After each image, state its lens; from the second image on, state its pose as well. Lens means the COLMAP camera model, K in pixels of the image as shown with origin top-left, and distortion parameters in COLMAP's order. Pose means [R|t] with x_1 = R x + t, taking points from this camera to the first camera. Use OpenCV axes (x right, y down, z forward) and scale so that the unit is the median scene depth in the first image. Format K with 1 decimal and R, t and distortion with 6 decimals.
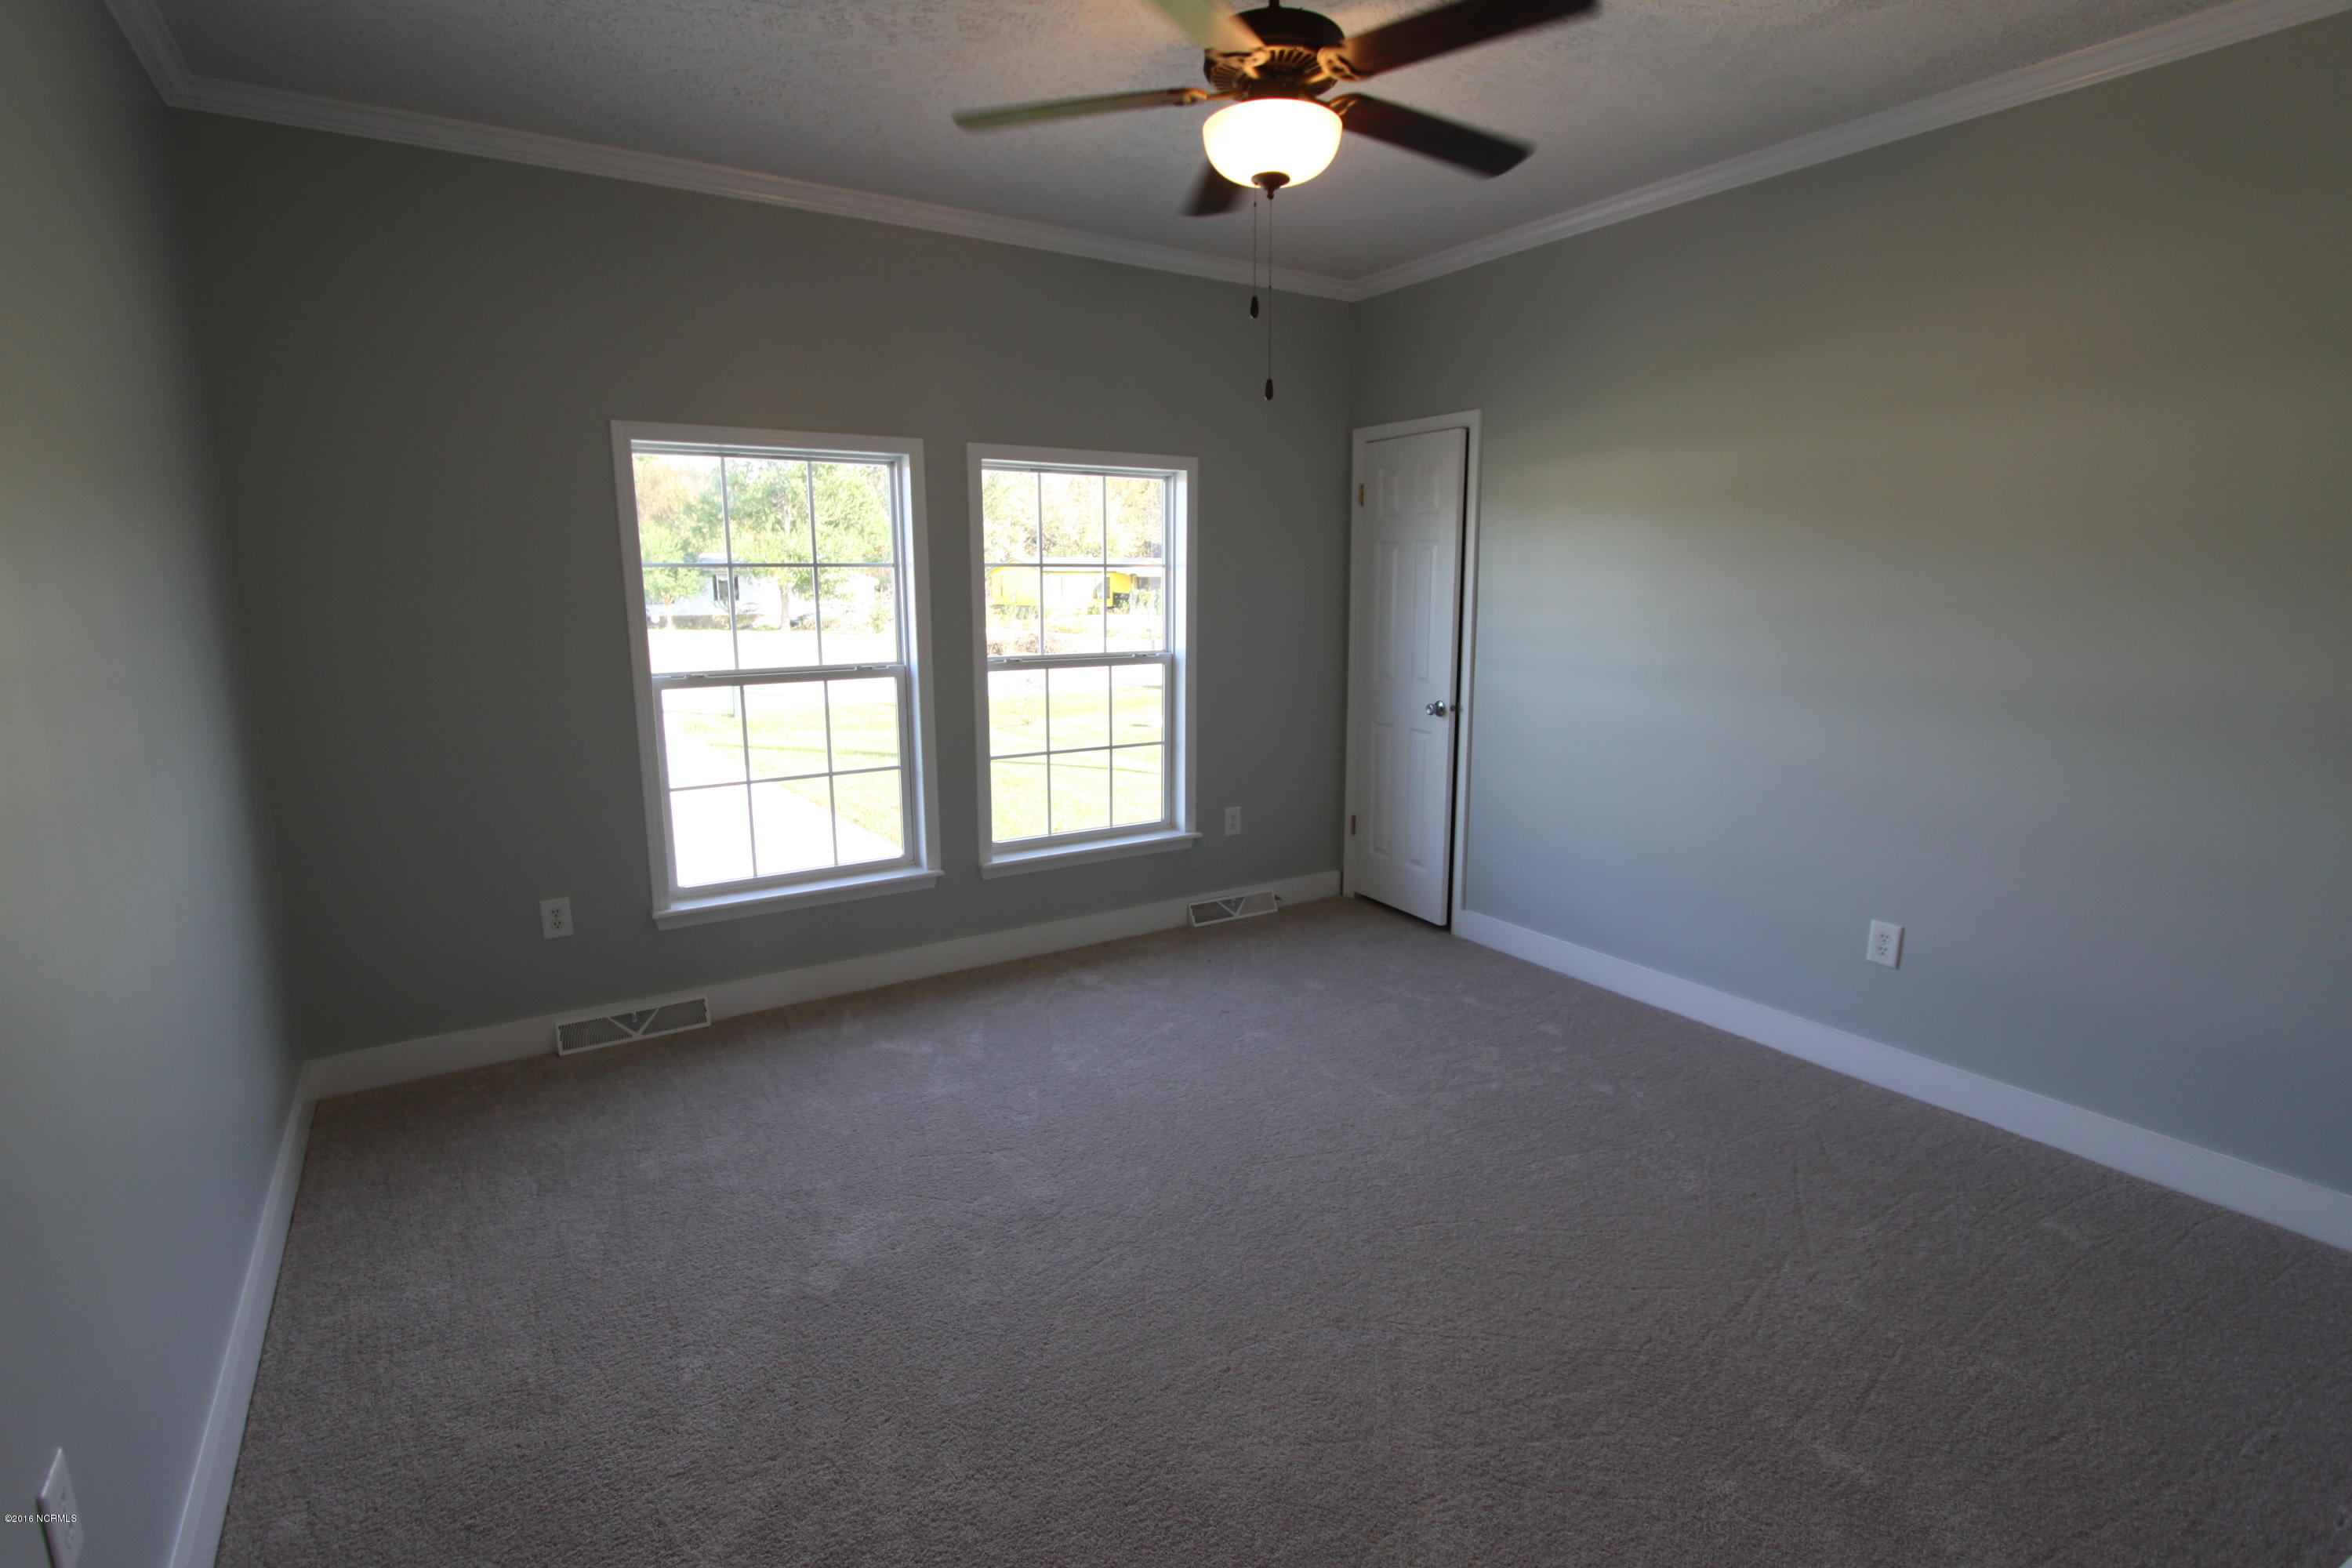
lens RADIAL K [[1084.7, 0, 1172.9], [0, 1084.7, 803.4], [0, 0, 1]] dist [-0.016860, 0.002472]
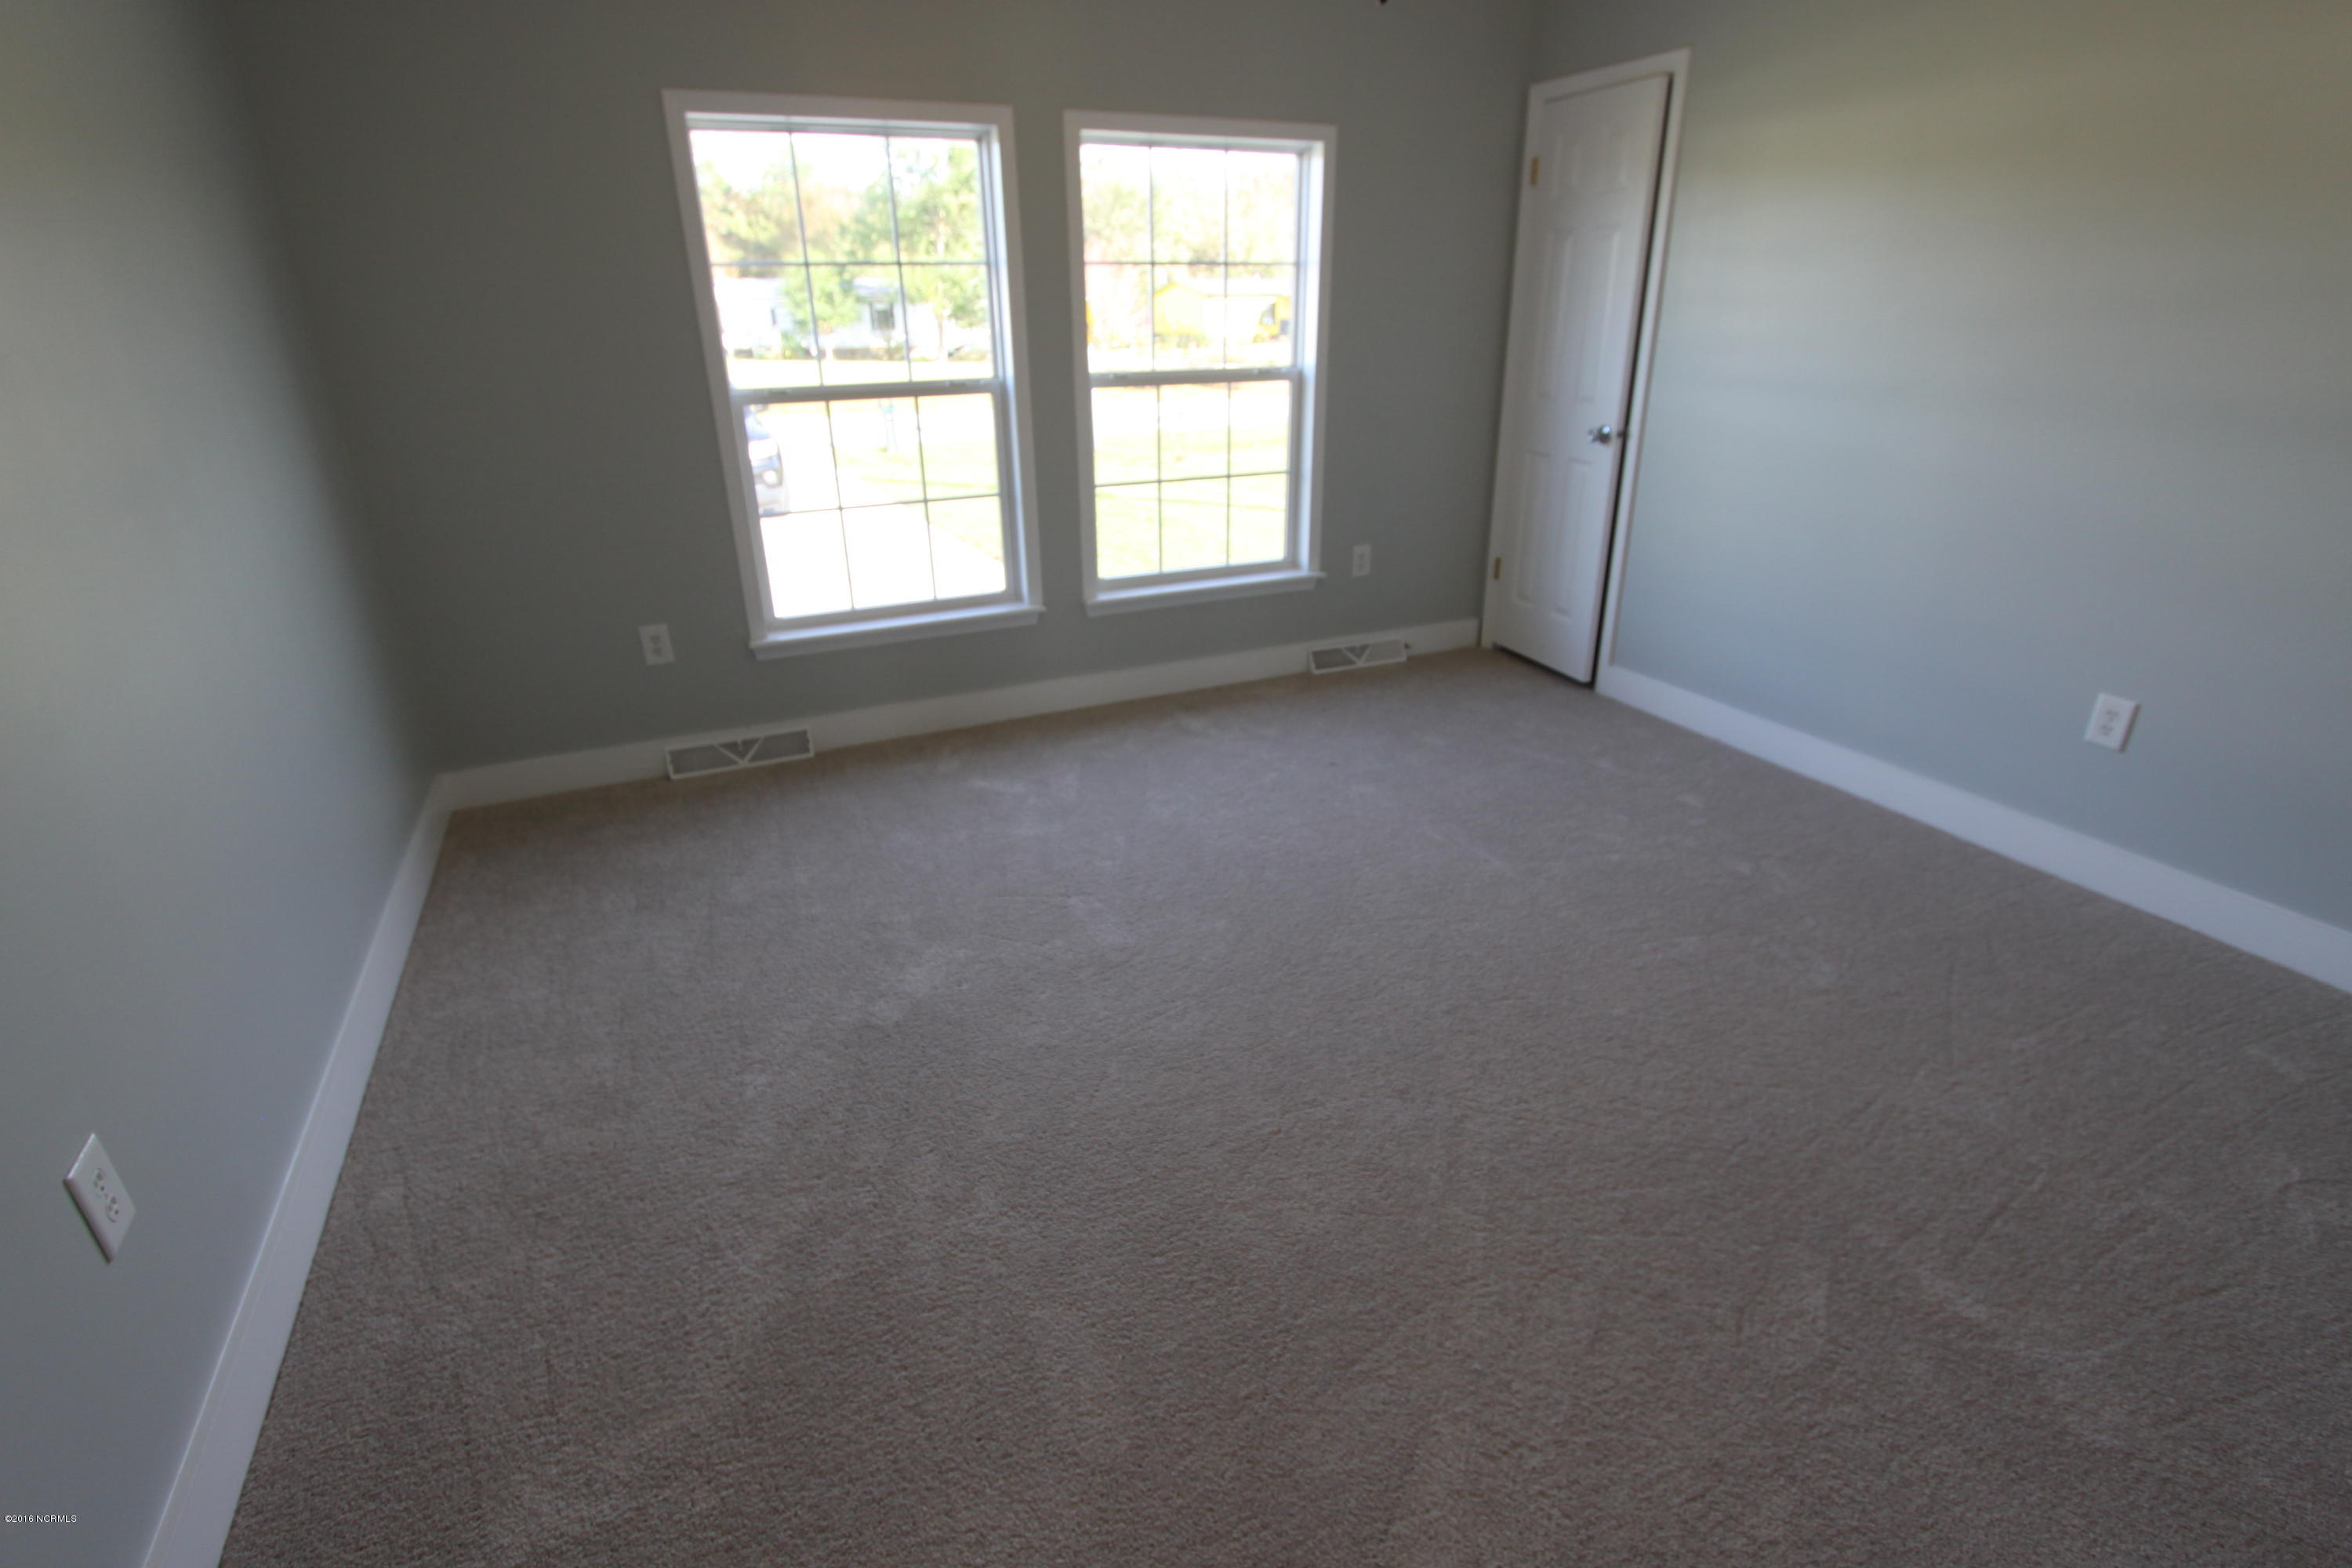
lens RADIAL K [[1084.7, 0, 1178.8], [0, 1084.7, 782.0], [0, 0, 1]] dist [-0.016860, 0.002472]
pose [[0.990282, 0.046251, -0.131159, 0.060306], [-0.017411, 0.976892, 0.213022, 0.011598], [0.137980, -0.208668, 0.968204, 0.092555]]
